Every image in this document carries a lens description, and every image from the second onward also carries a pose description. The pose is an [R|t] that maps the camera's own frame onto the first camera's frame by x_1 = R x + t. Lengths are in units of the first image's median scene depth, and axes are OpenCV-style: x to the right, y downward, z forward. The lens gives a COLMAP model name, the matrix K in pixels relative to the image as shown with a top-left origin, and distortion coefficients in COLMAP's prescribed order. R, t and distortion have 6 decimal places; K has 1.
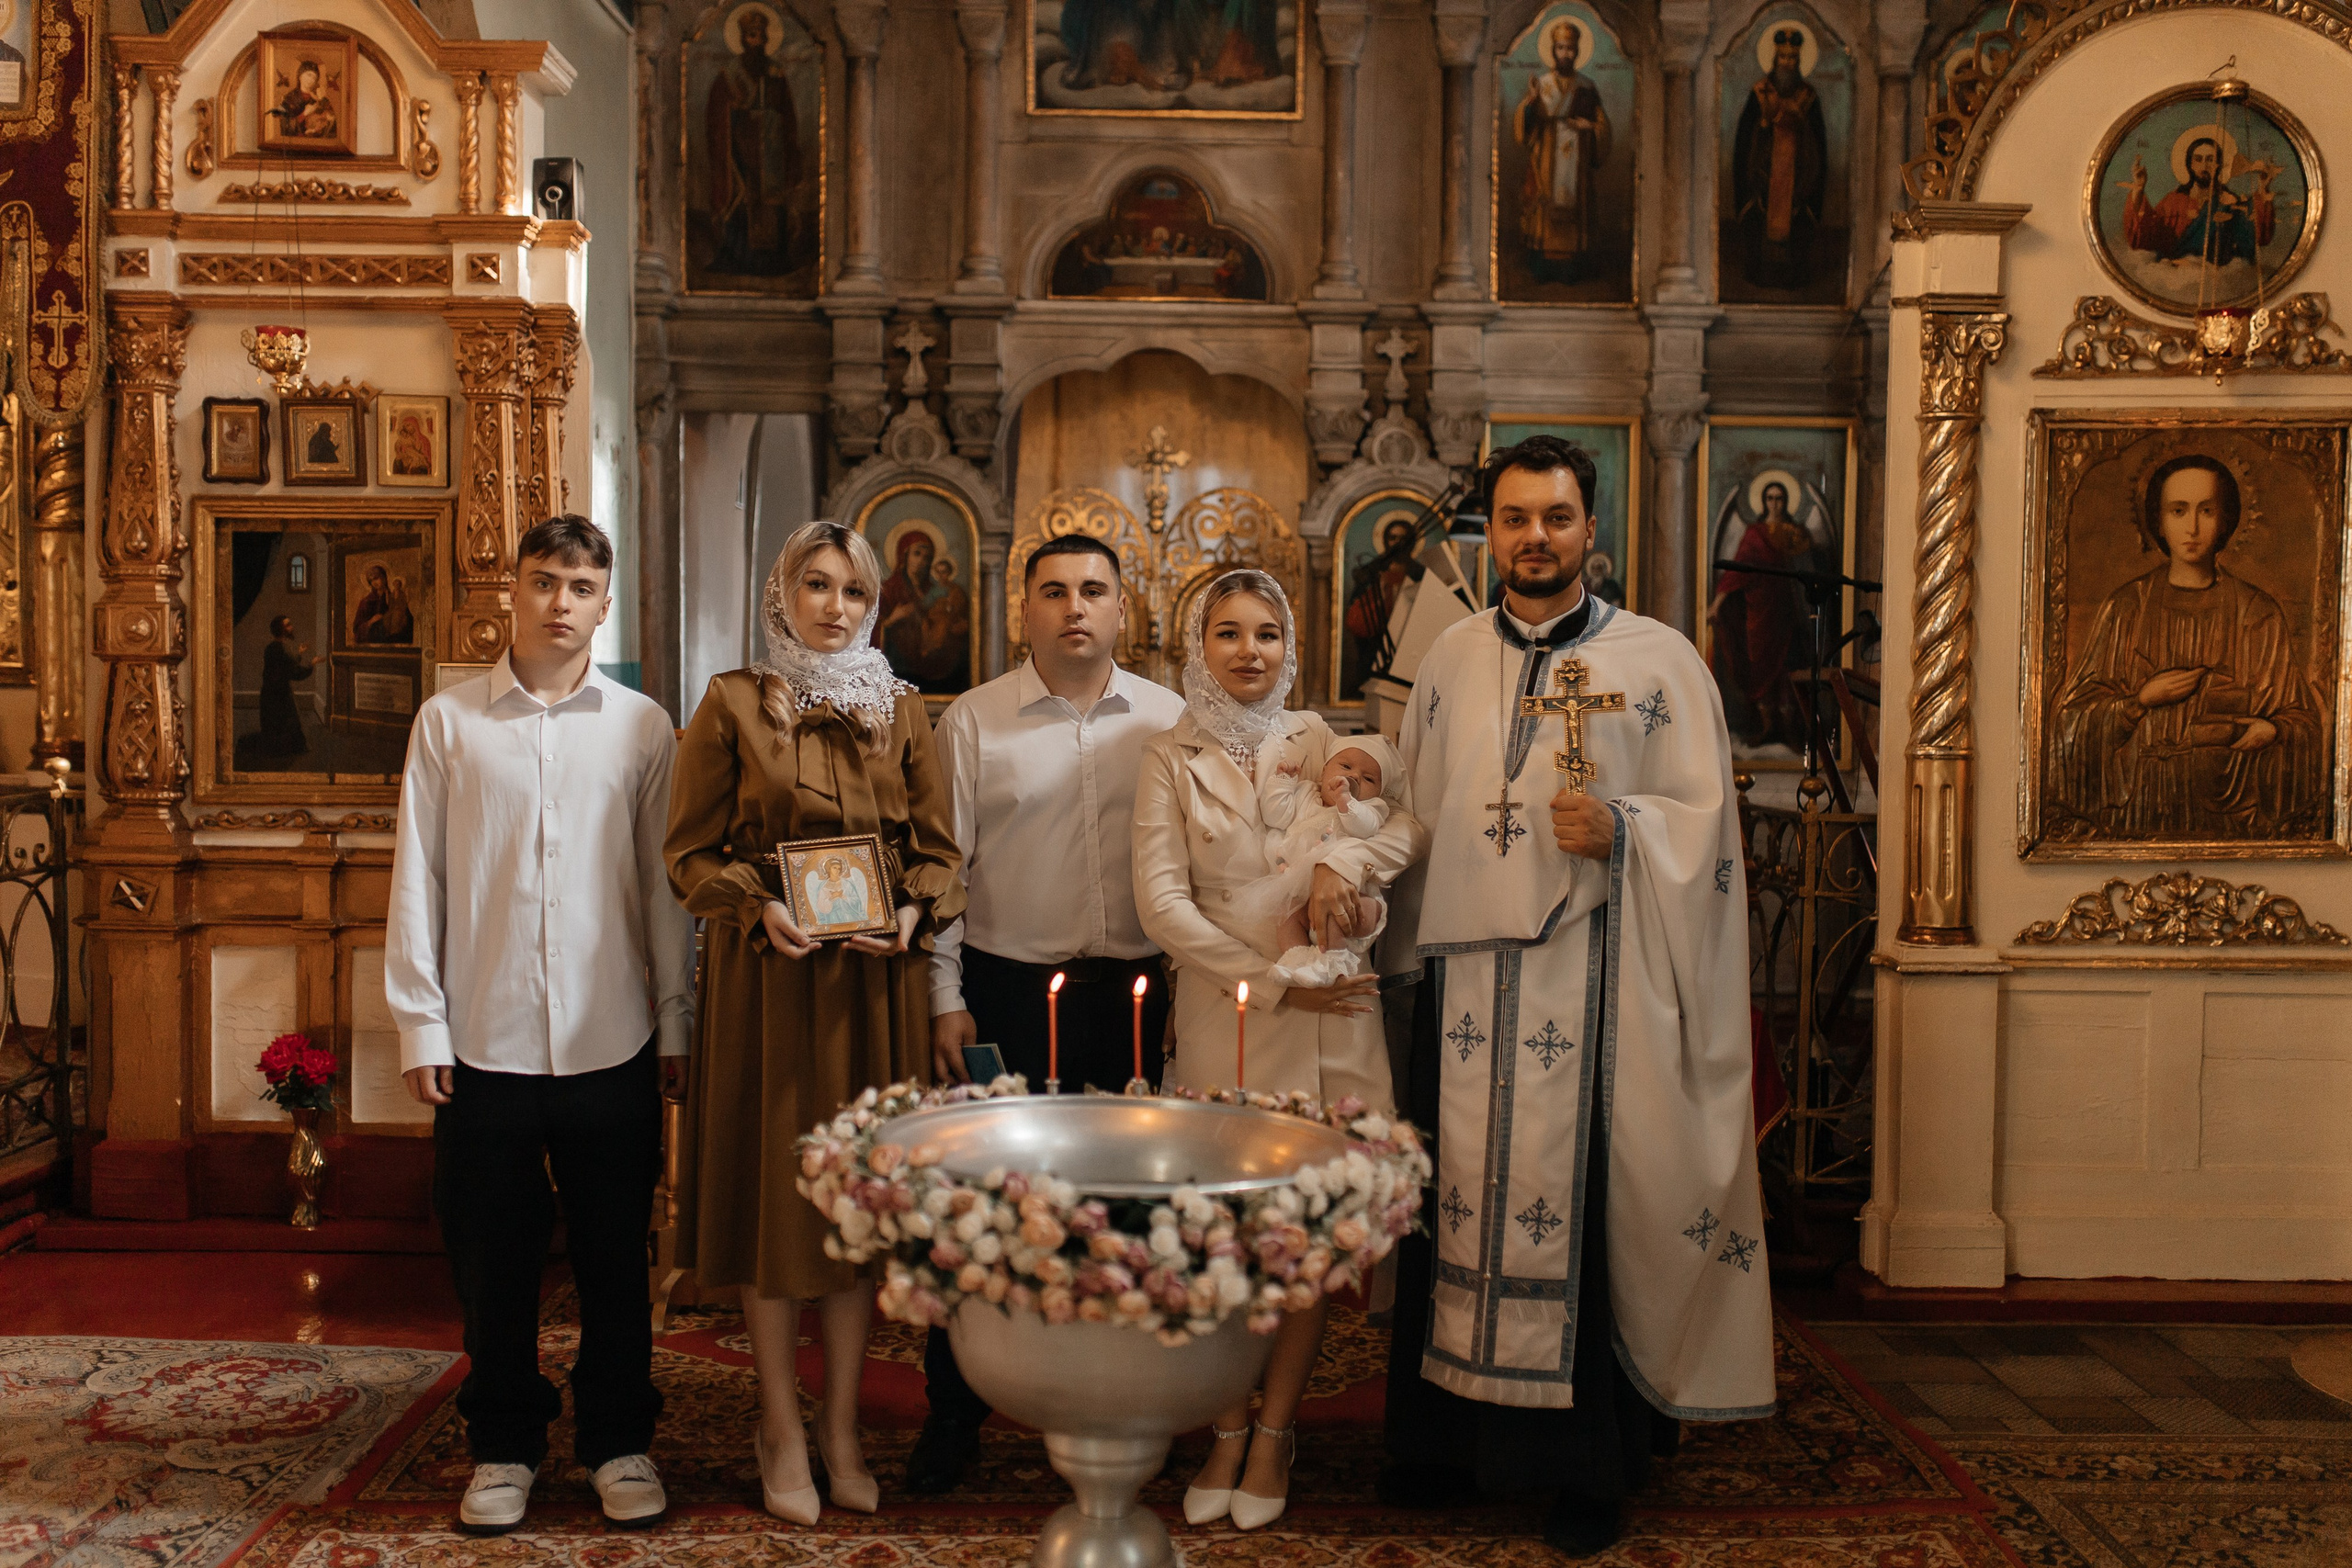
lens RADIAL K [[2228.7, 0, 1182.9], [0, 2228.7, 782.9], [0, 0, 1]] dist [-0.002449, 0.003046]
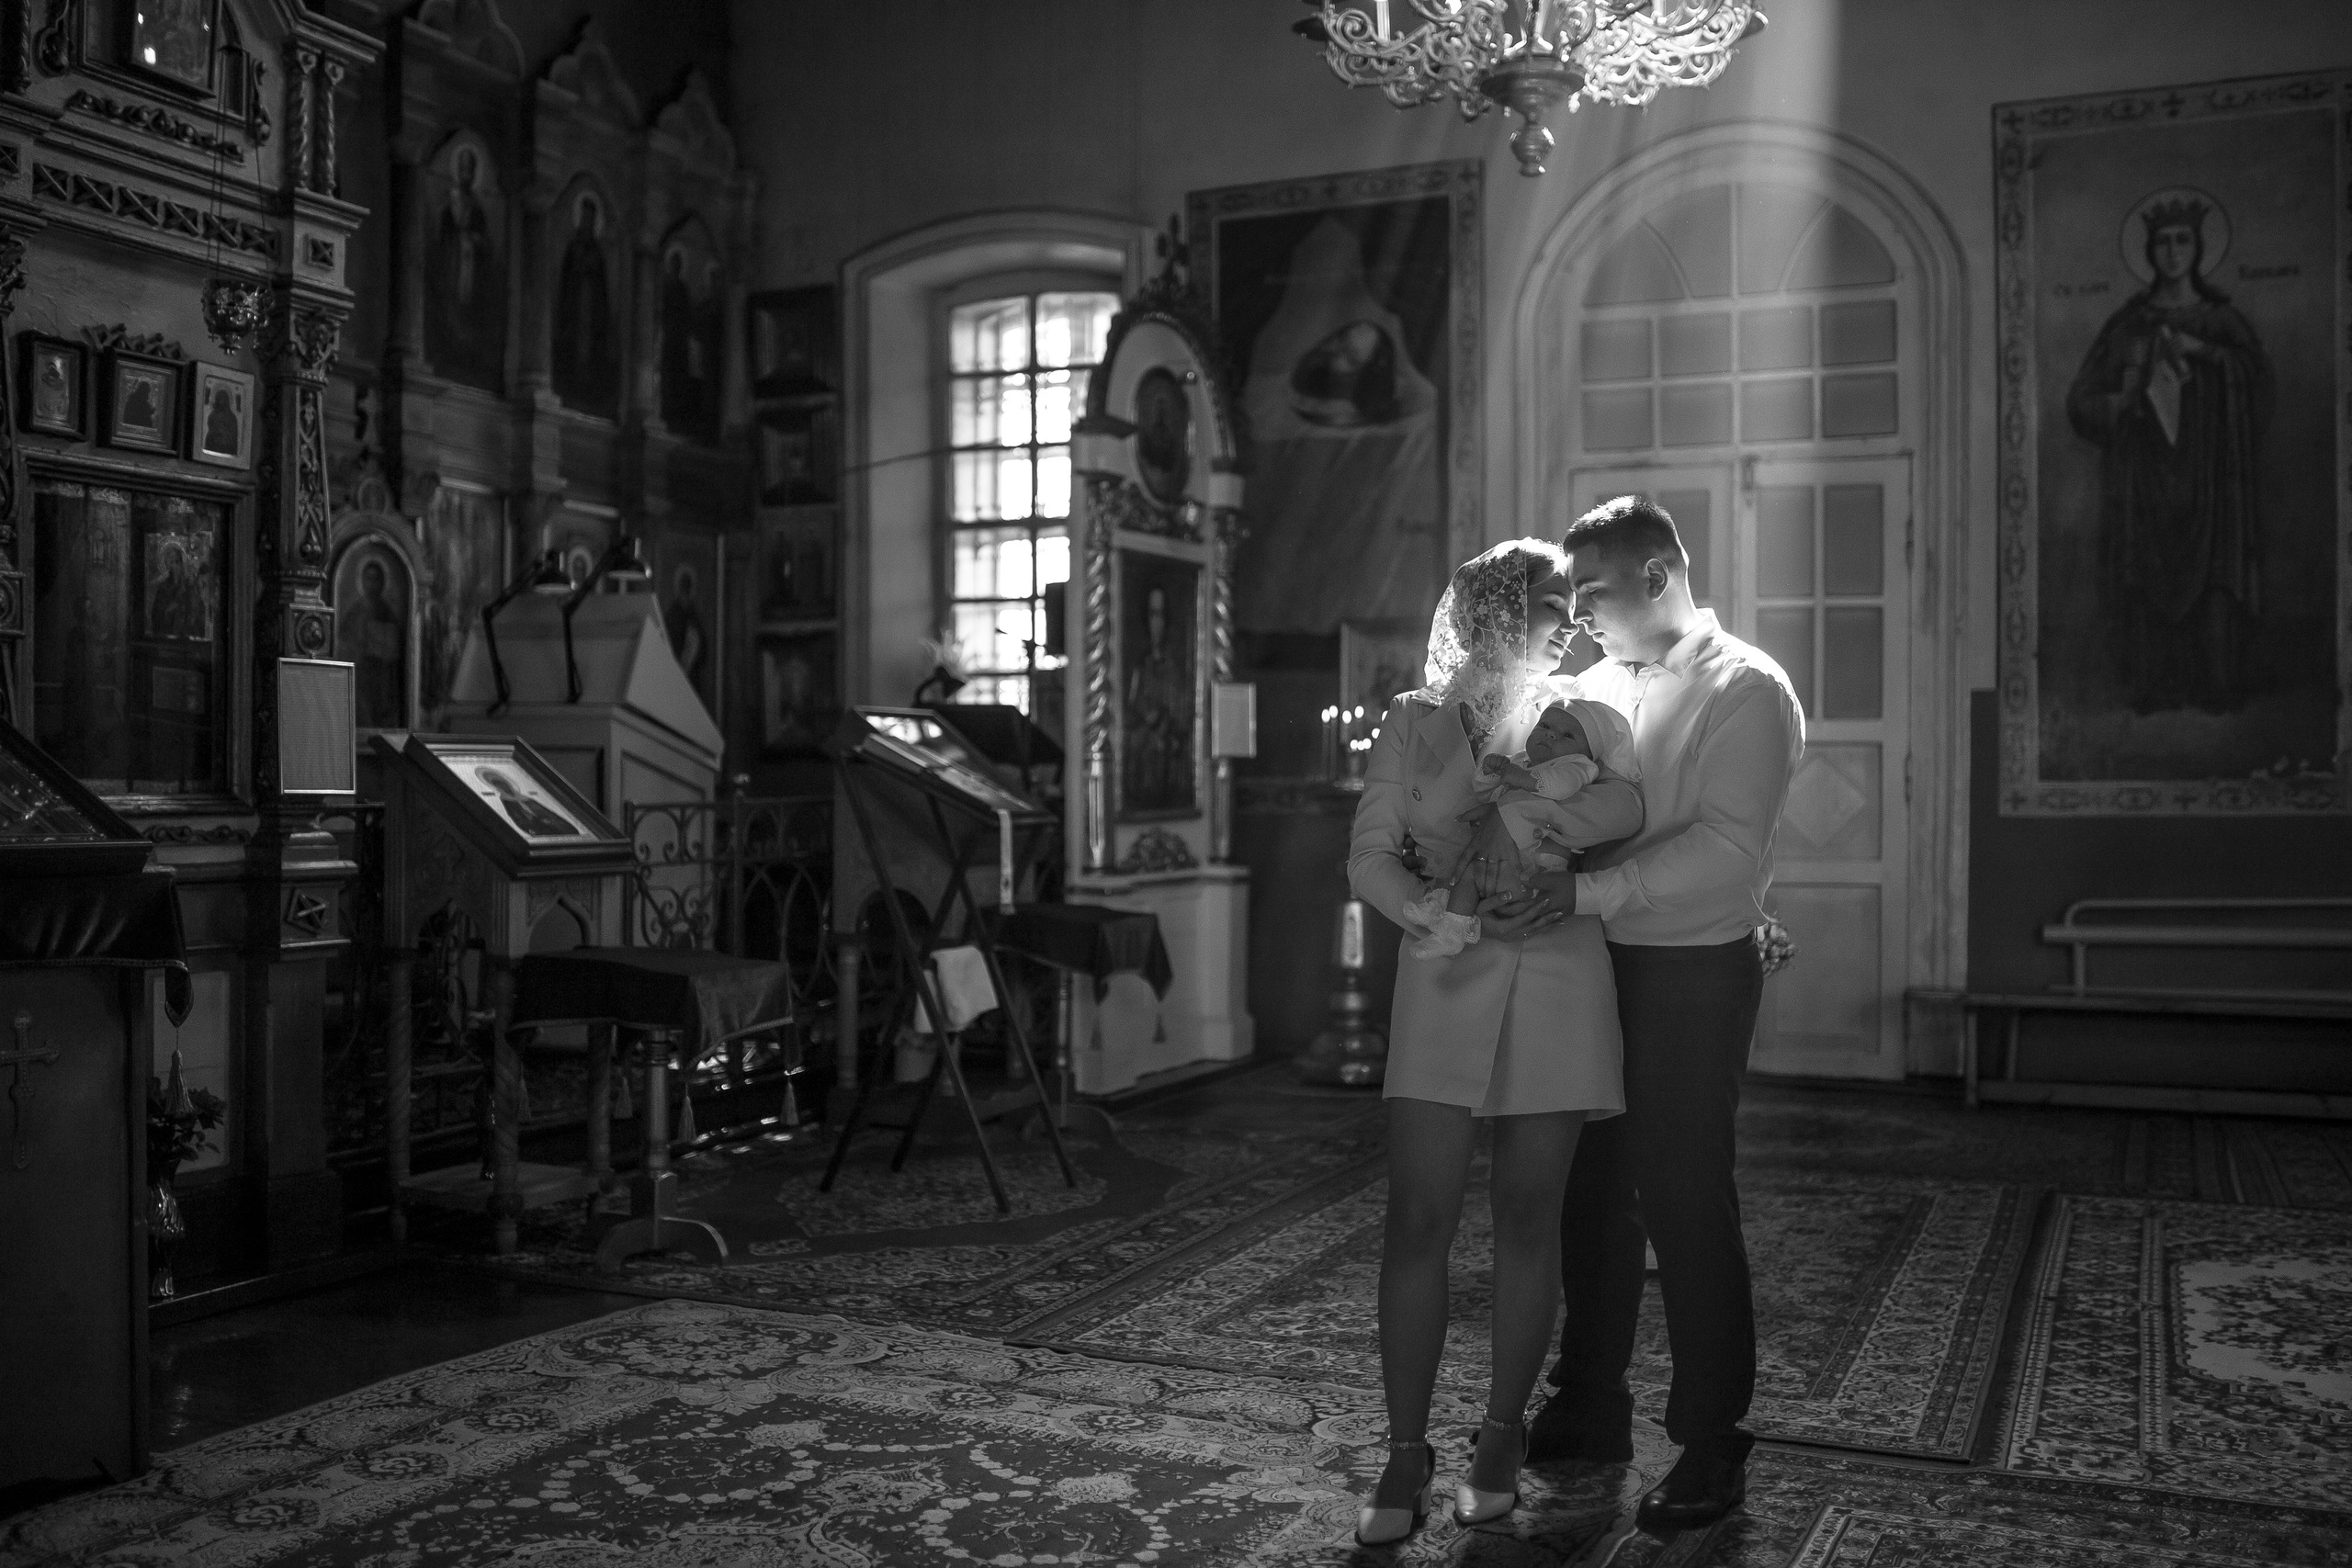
lens RADIAL K [[2250.4, 0, 1183.9], [0, 2250.4, 788.7], [0, 0, 1]] dist [-0.075971, 0.122215]
pose [[0.401974, -0.009481, 0.915602, -1.098838], [0.037163, 0.999291, -0.005968, 0.021023], [-0.914897, 0.036426, 0.402041, 0.293817]]
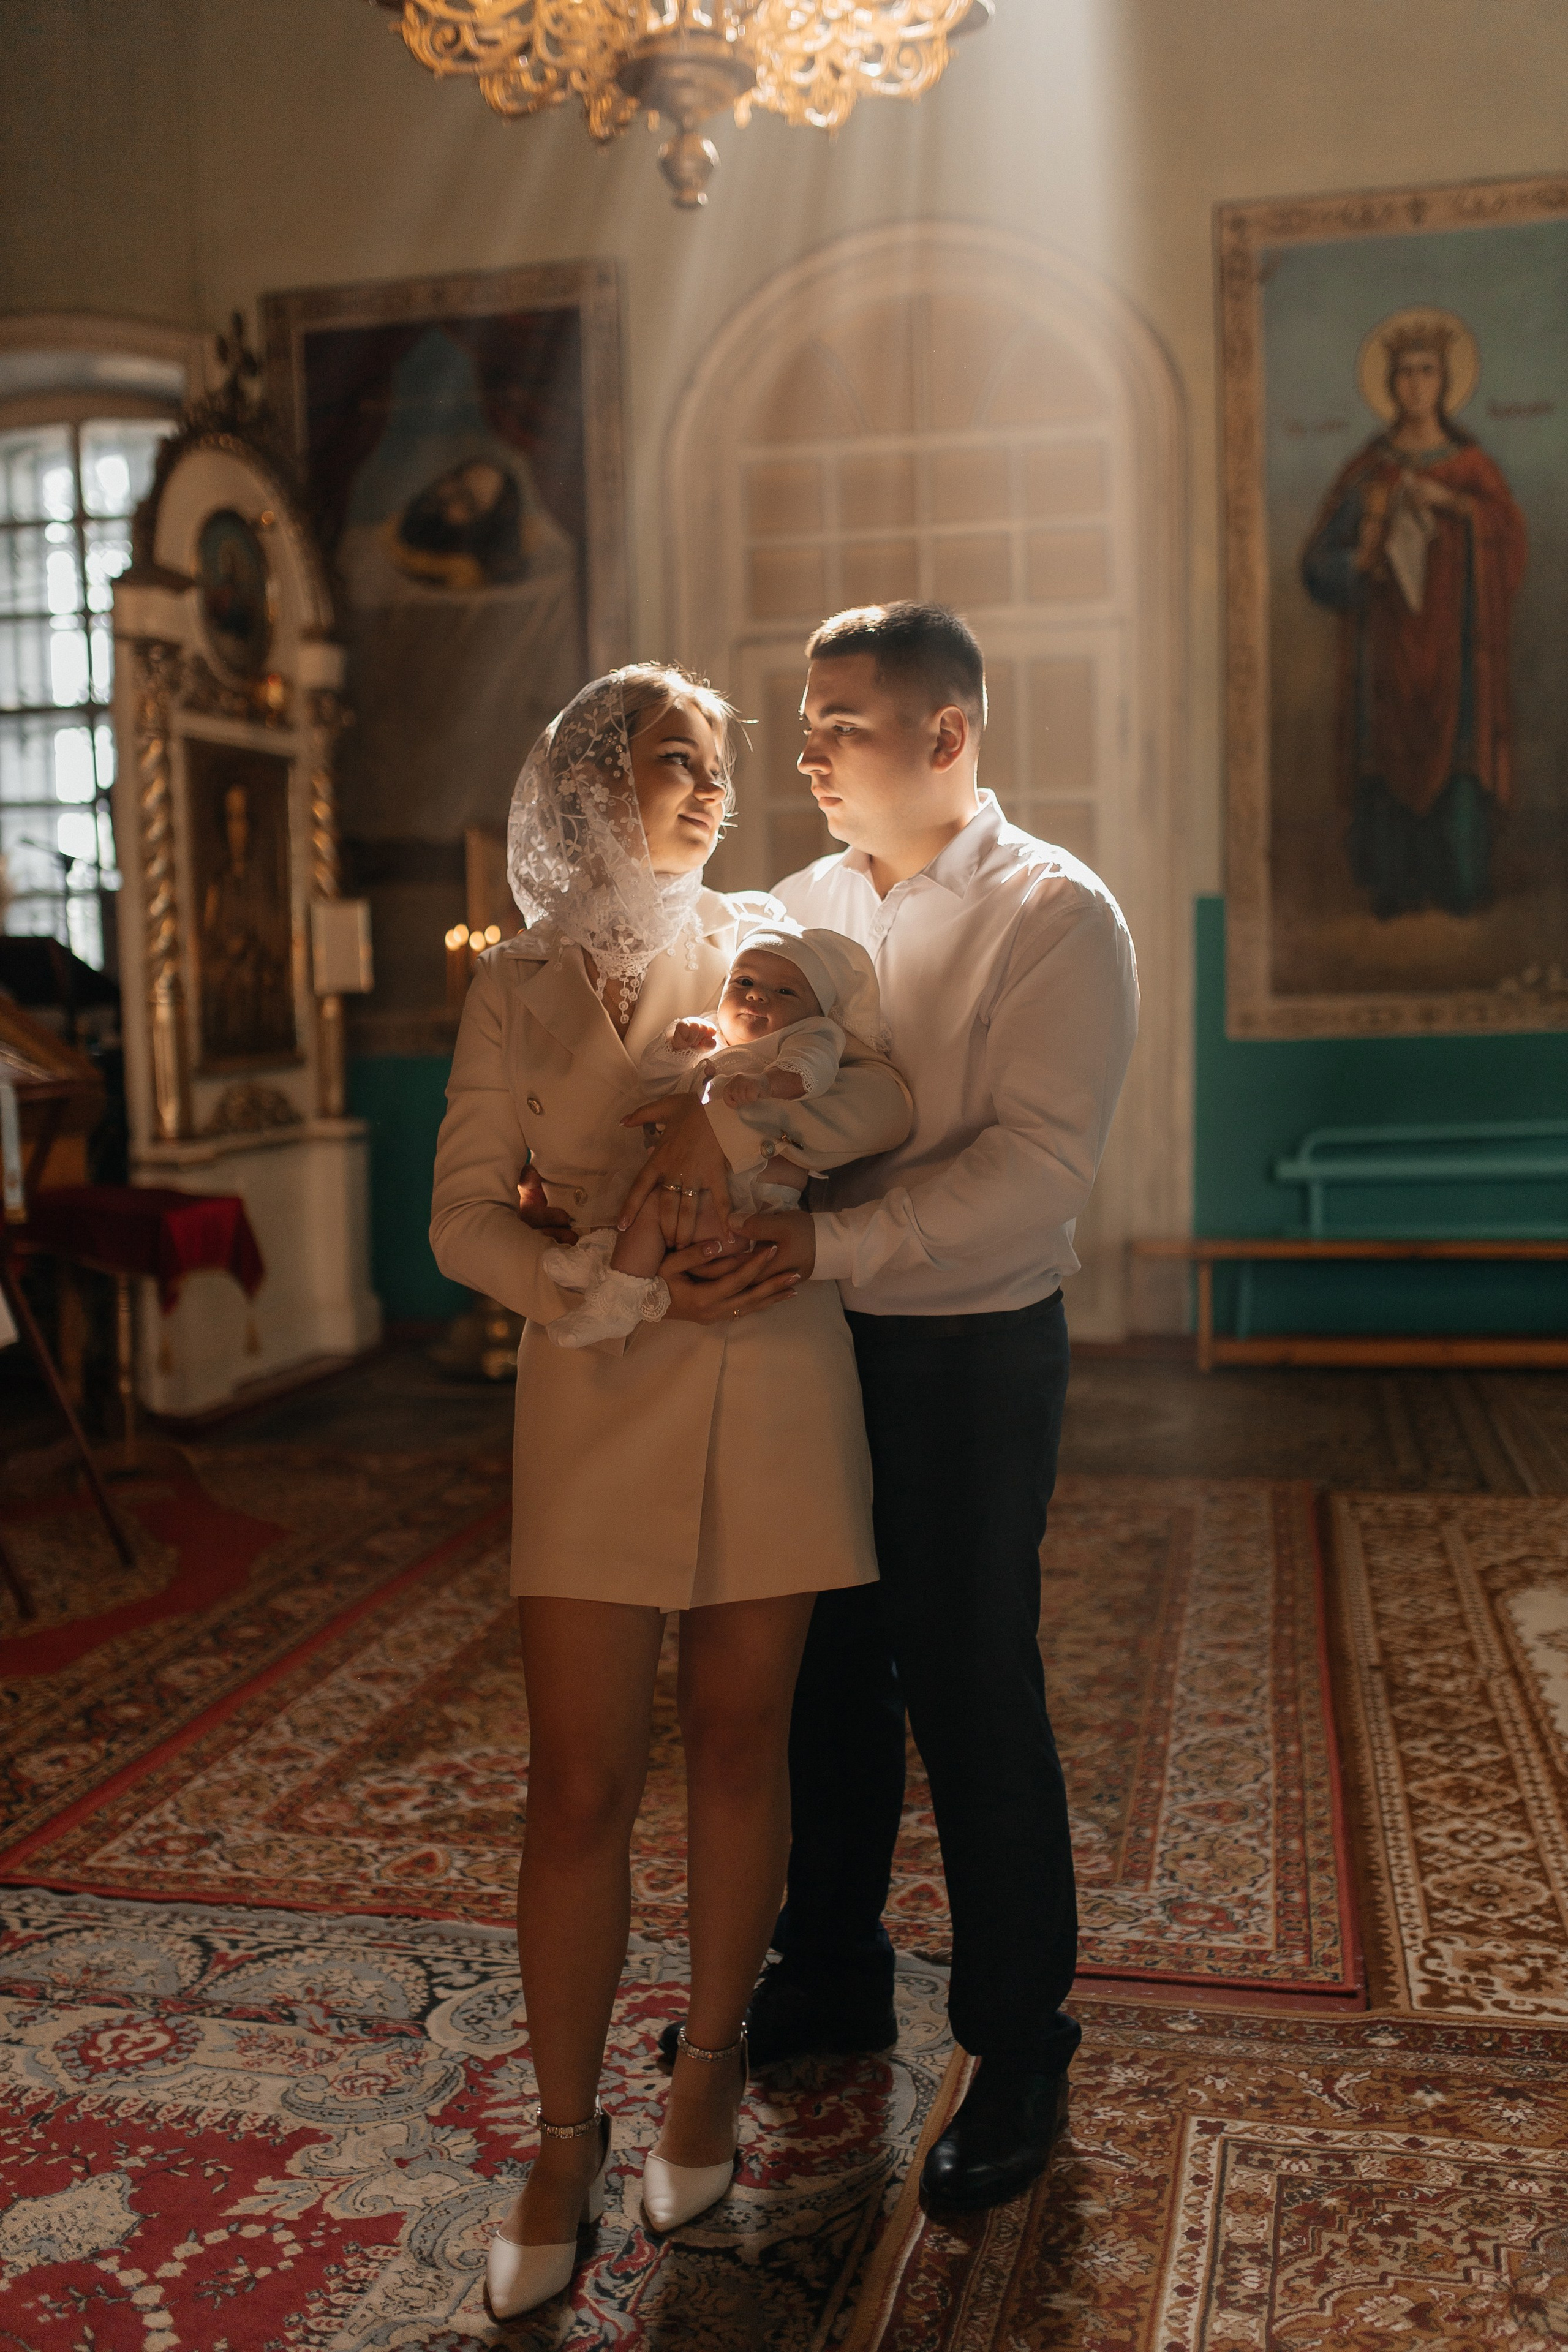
lens RADIAL K [[2236.3, 0, 786.6], [0, 2236.3, 1176.1], [0, 0, 1]] dist [-0.007699, 0.018536]
pose [[0.213031, -0.093878, 0.972525, -0.836054], [0.061478, 0.994689, 0.082551, 0.004735], [-0.975109, 0.042203, 0.217671, 0.371480]]
